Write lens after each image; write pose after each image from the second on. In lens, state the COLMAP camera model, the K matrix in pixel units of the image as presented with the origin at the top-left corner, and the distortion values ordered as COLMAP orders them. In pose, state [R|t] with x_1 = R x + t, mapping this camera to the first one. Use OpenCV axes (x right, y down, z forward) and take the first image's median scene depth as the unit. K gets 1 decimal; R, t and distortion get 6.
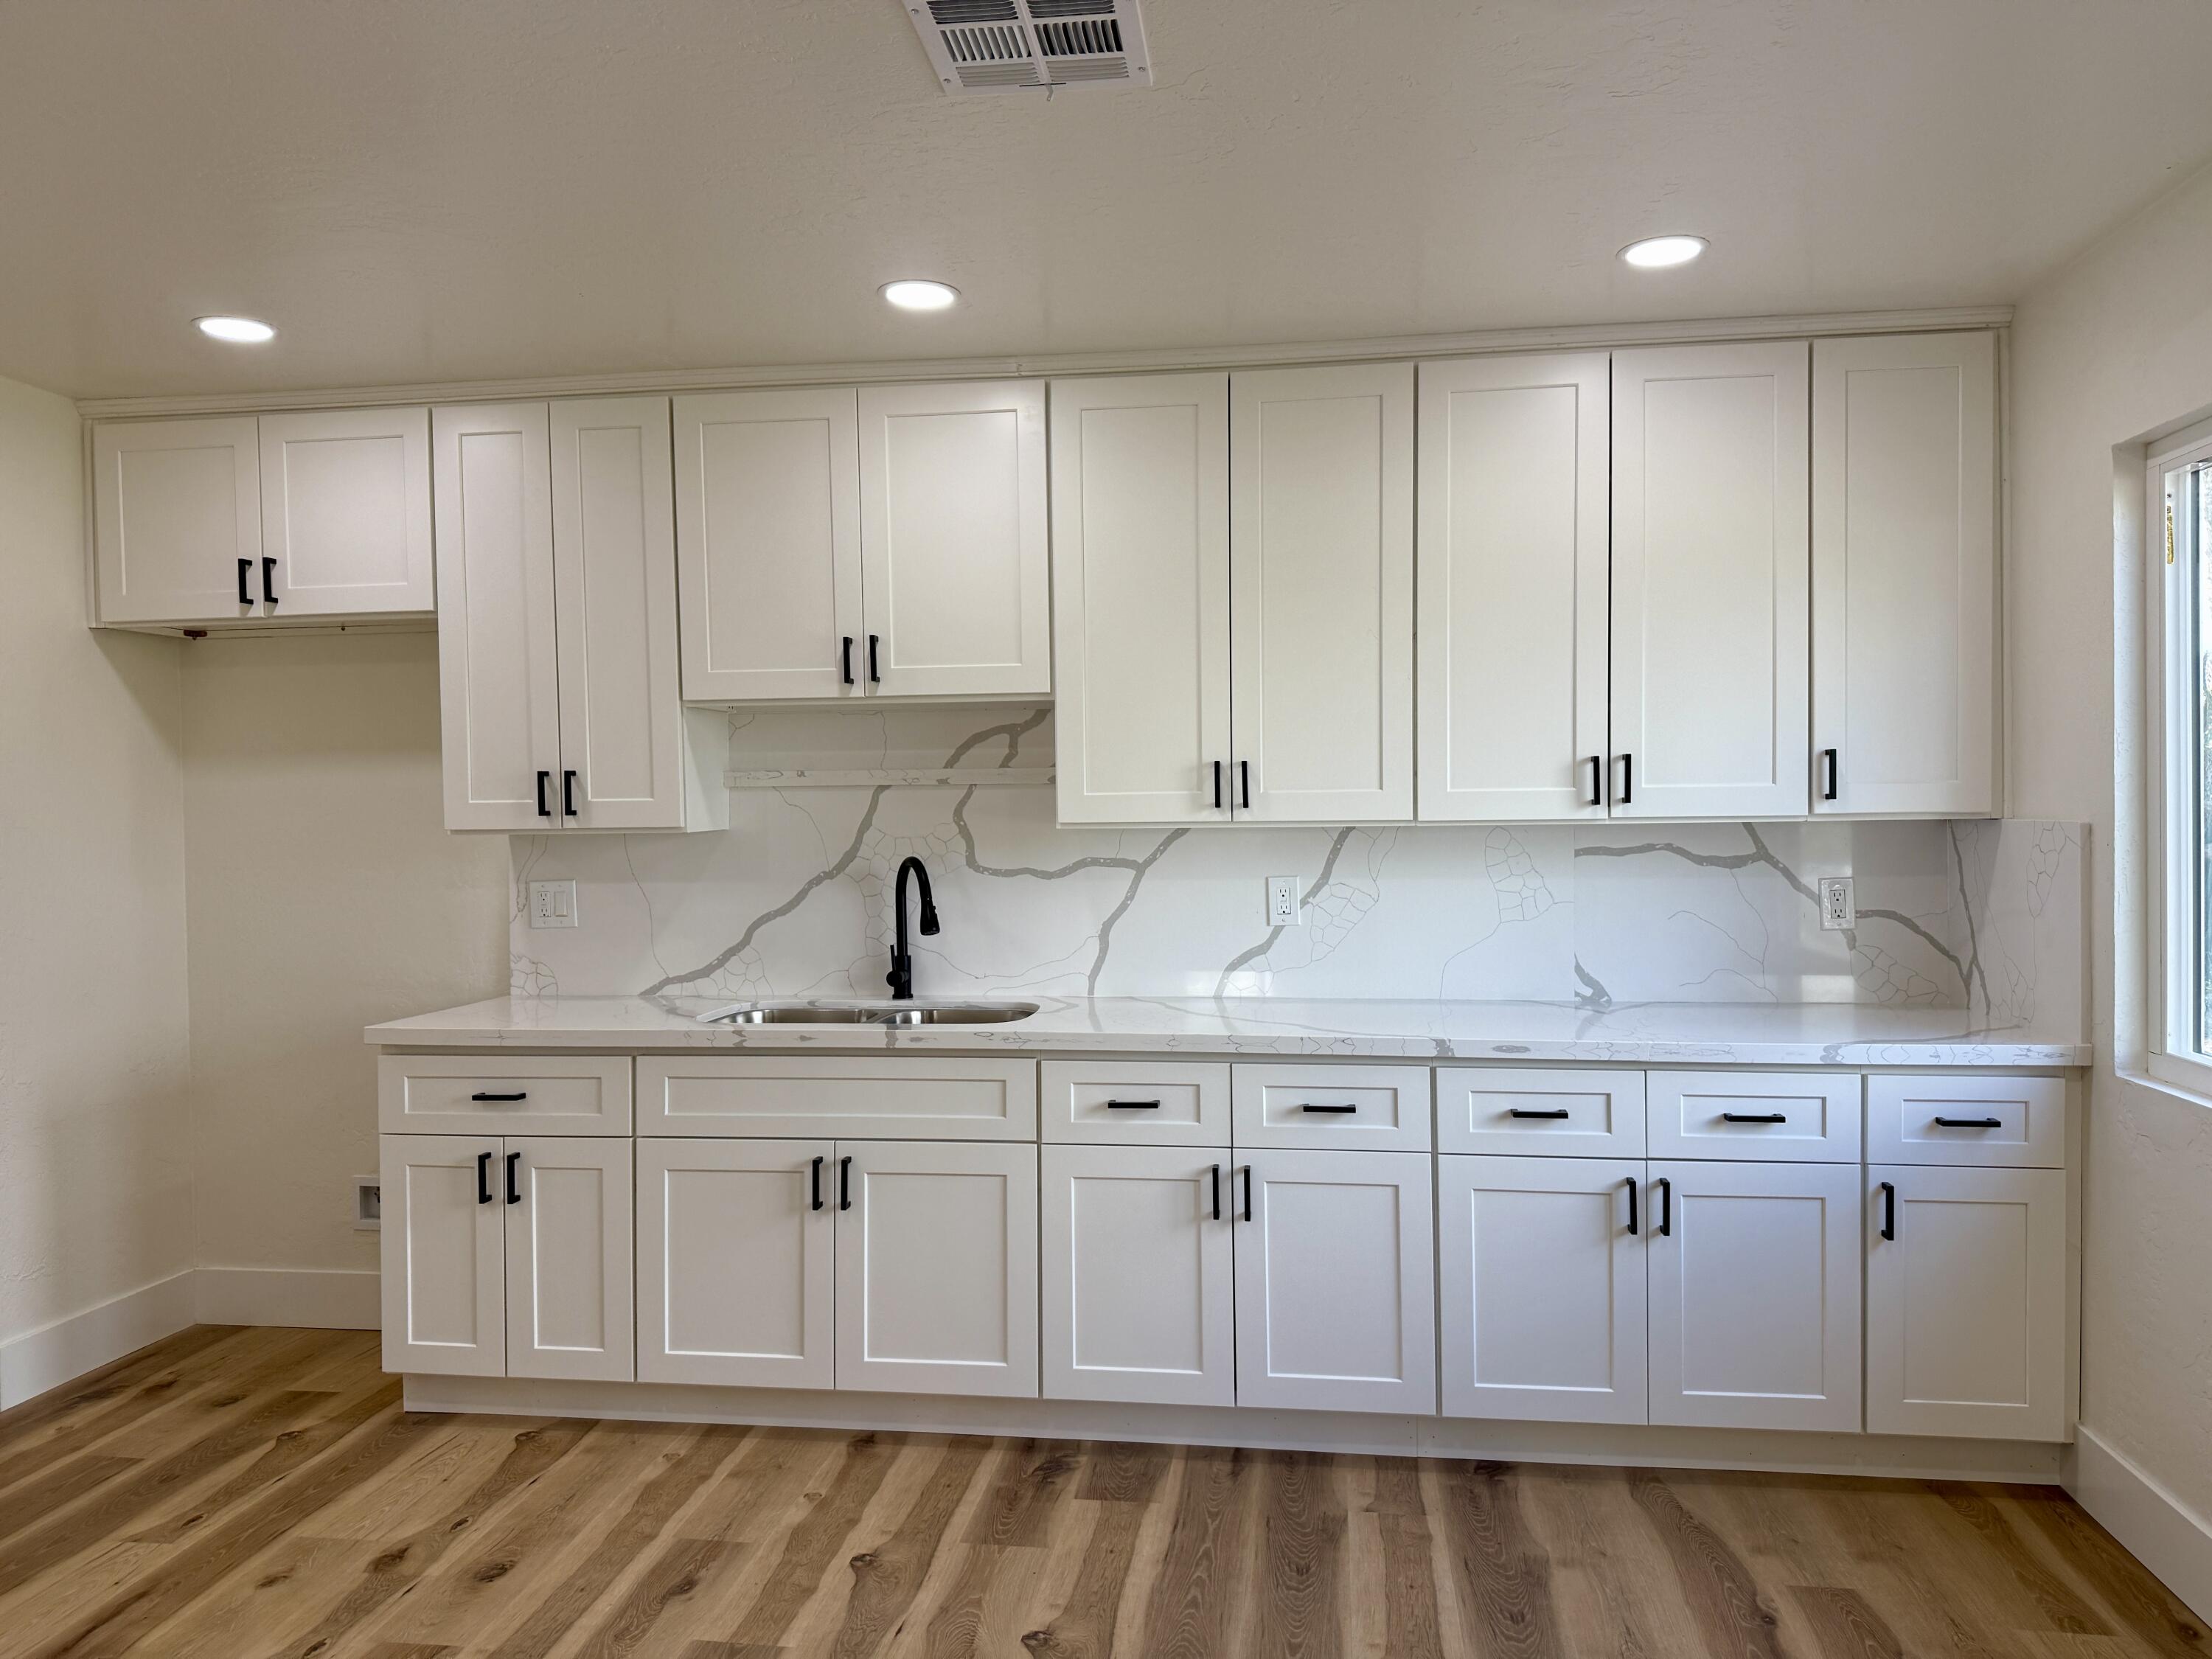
lens RADIAL K [[1555.5, 0, 1139.2], [0, 1555.5, 832.3], [0, 0, 1]] dist [0.054734, -0.042367]
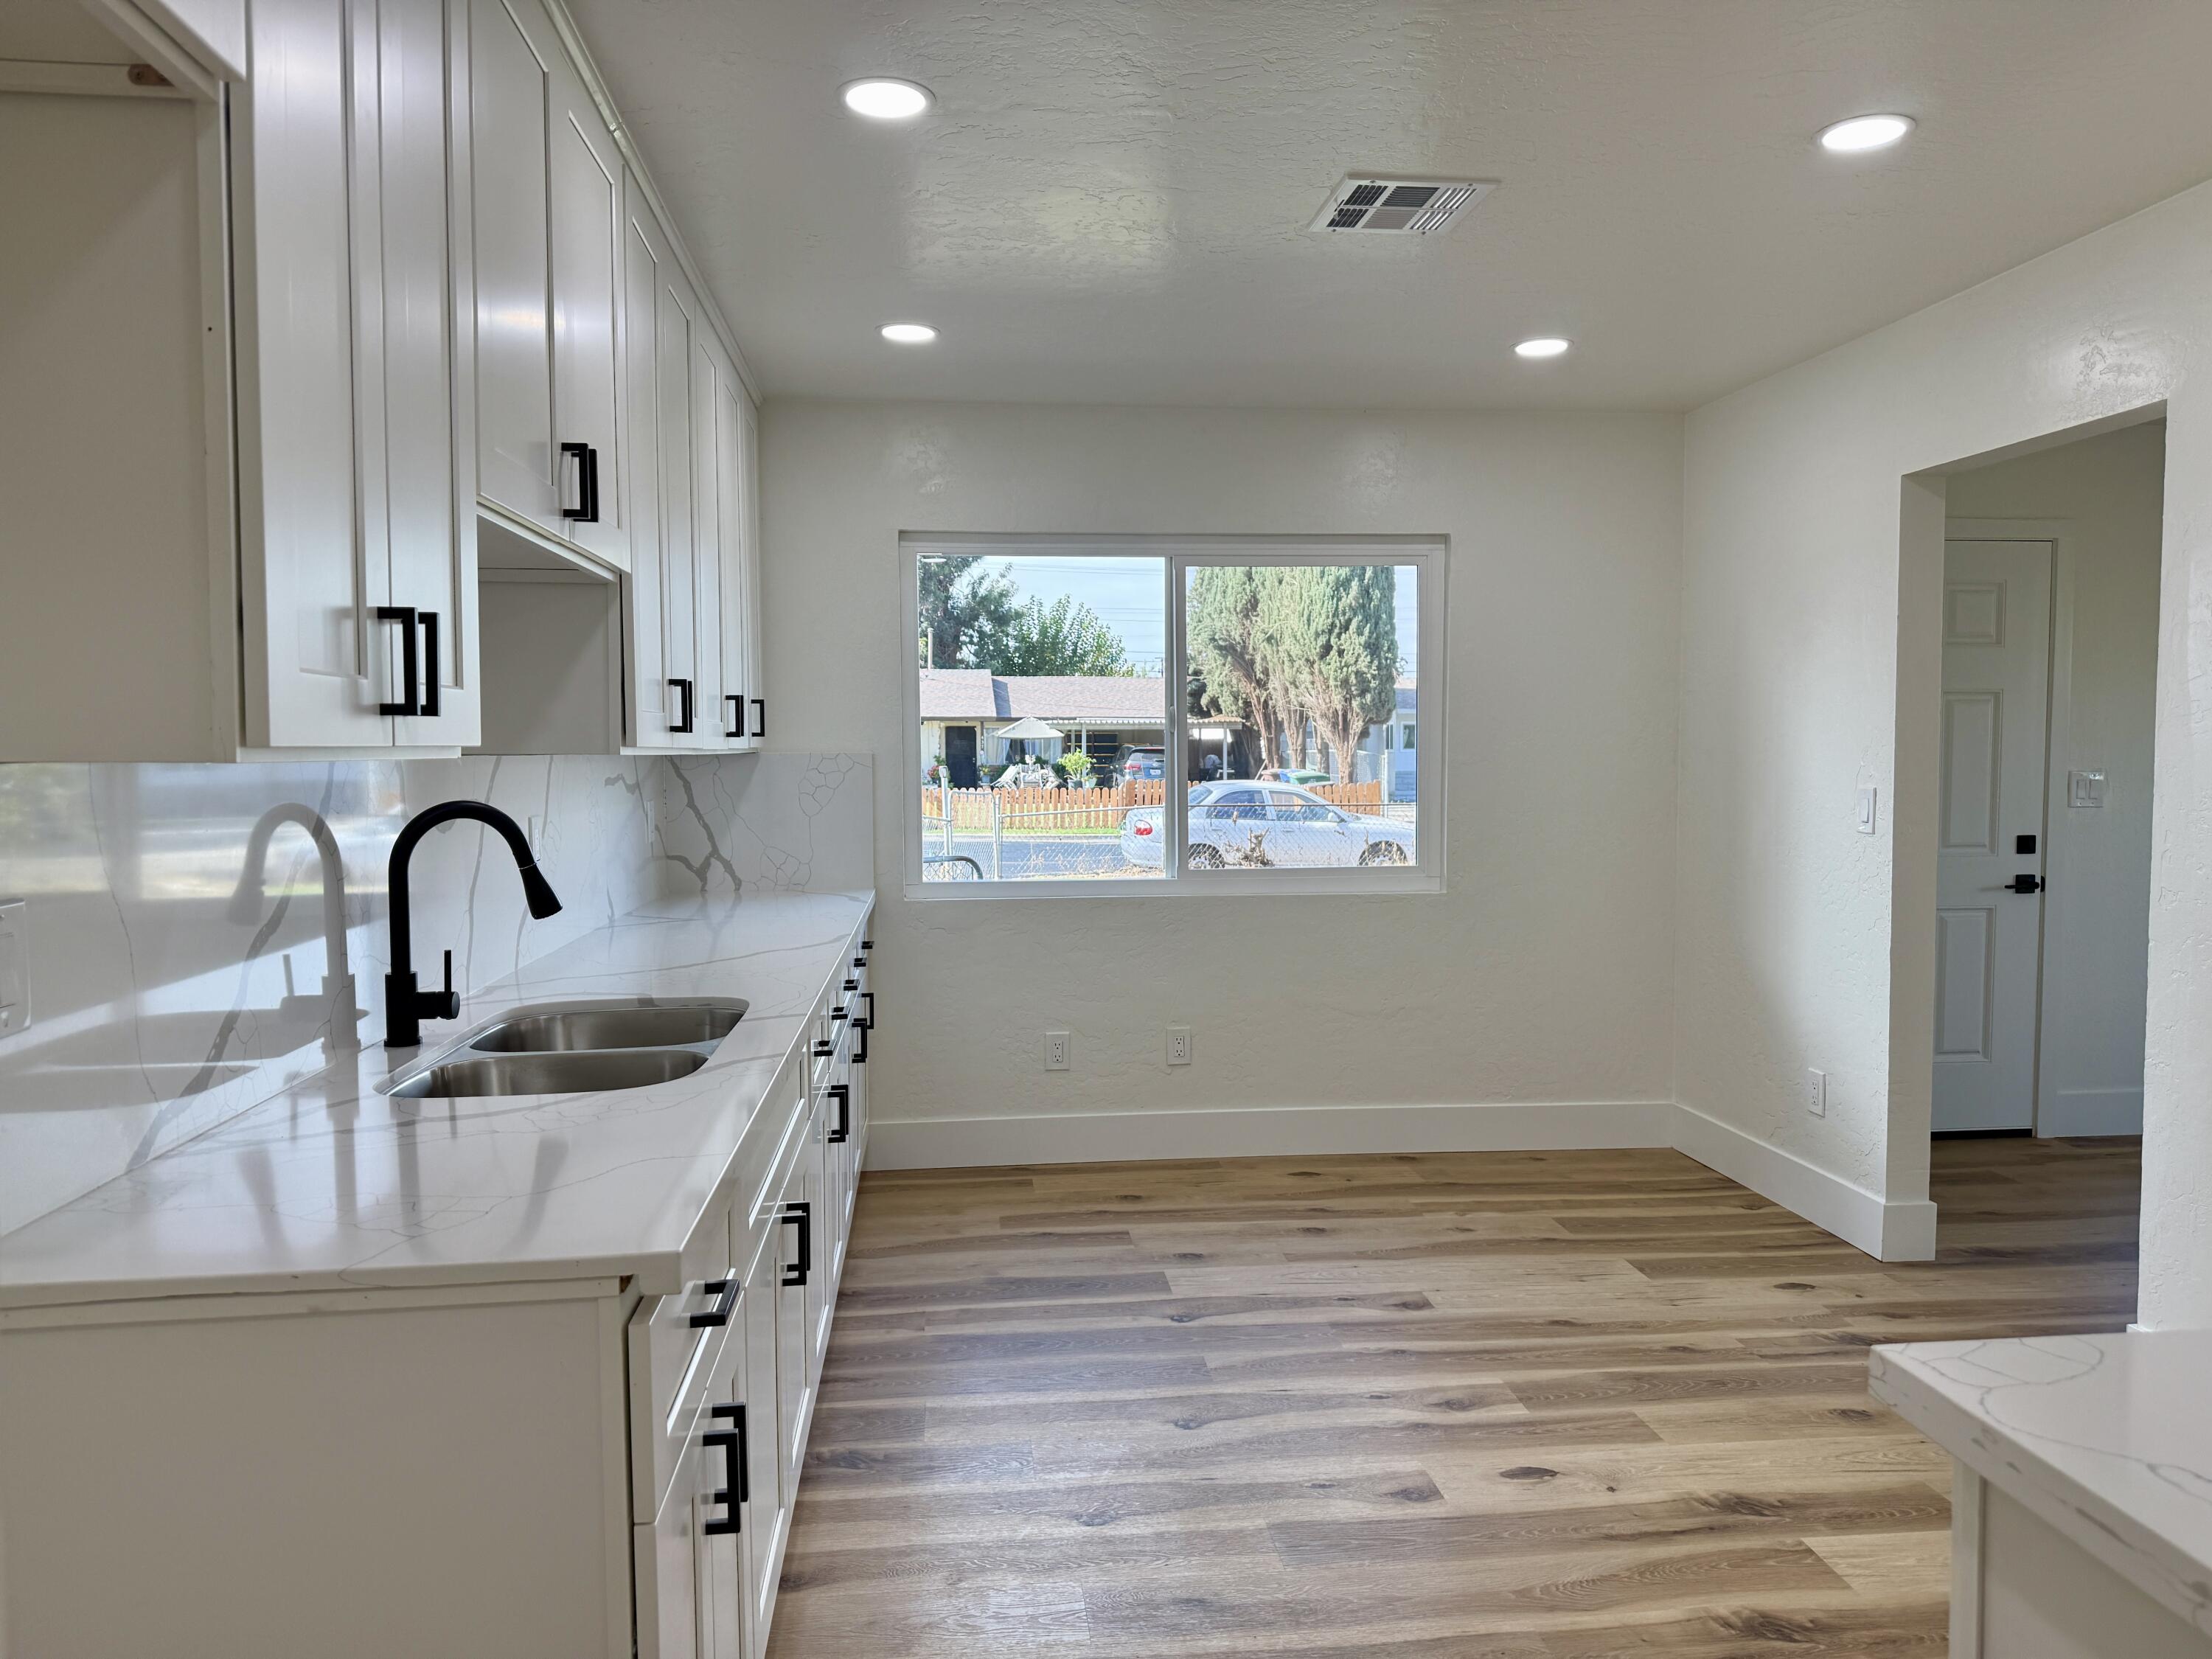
lens RADIAL K [[1555.5, 0, 1139.2], [0, 1555.5, 832.3], [0, 0, 1]] dist [0.054734, -0.042367]
pose [[-0.256151, -0.040370, 0.965793, -0.895374], [0.017256, 0.998777, 0.046325, 0.005207], [-0.966483, 0.028532, -0.255141, 0.993569]]
